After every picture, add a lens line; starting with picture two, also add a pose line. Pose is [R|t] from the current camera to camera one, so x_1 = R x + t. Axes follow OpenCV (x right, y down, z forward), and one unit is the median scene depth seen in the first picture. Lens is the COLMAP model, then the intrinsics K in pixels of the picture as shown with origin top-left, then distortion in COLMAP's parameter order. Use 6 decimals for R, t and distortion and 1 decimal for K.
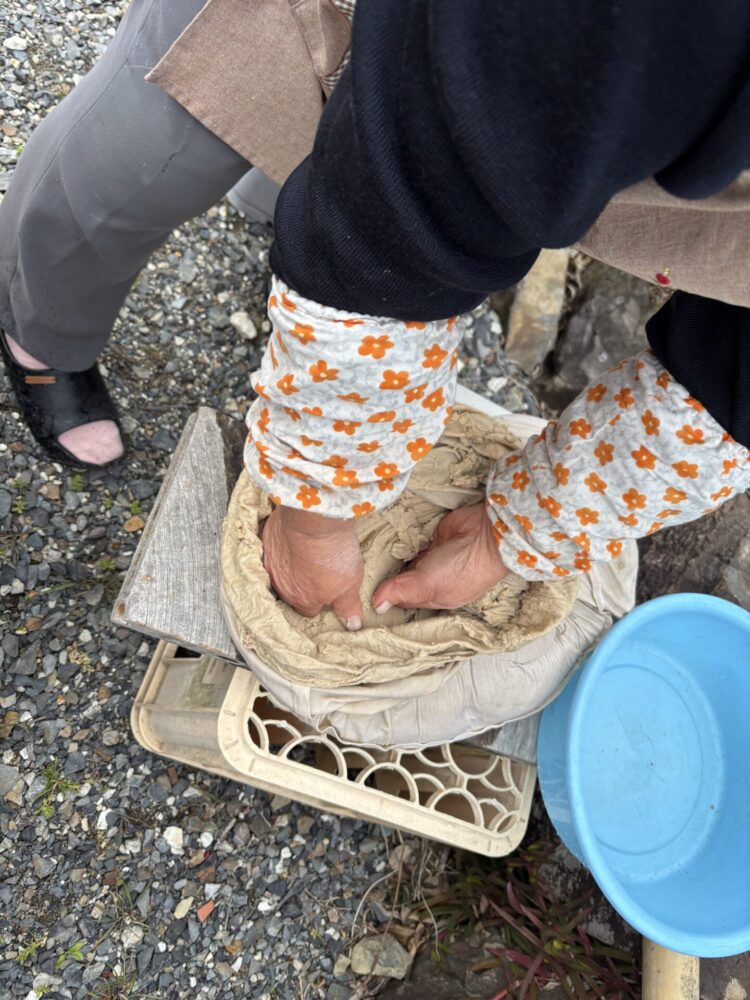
lens RADIAL K [[752.8, 0, 372.6], [0, 752.8, 498.1], [0, 0, 1]] dist [0.007377, 0.001304]
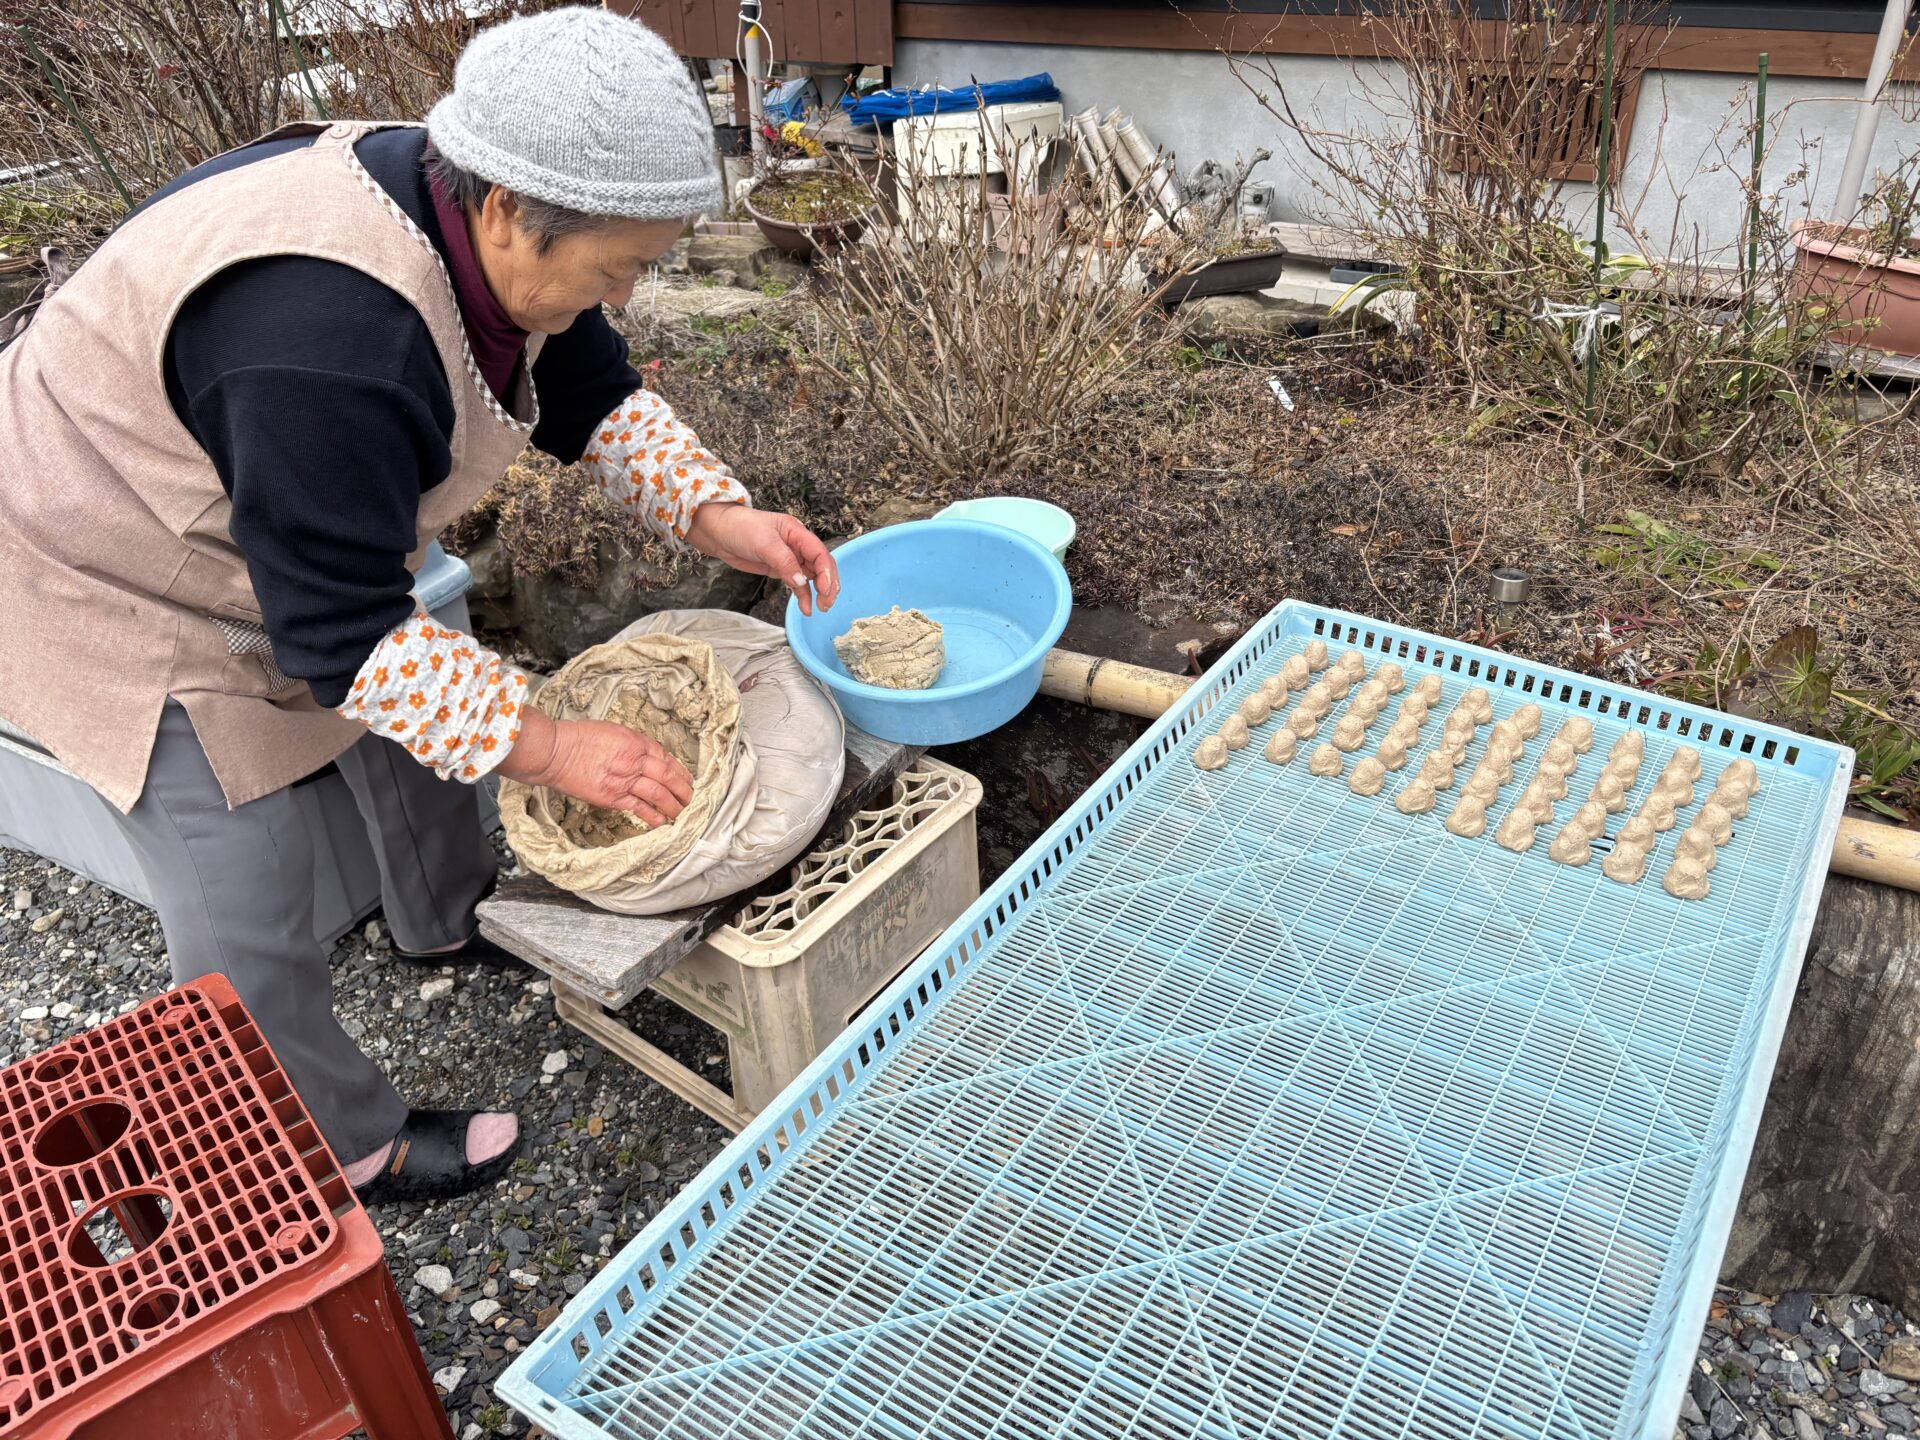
lens RADIAL K [[1445.4, 0, 963.8], [0, 1445.4, 719.7], [0, 0, 1]] dist [0.007377, 0.001304]
pose [[0.236470, -0.909930, 0.340749, -0.374710], [0.971625, 0.223331, -0.077901, 0.506358], [-0.005215, 0.349502, 0.936921, -0.813433]]
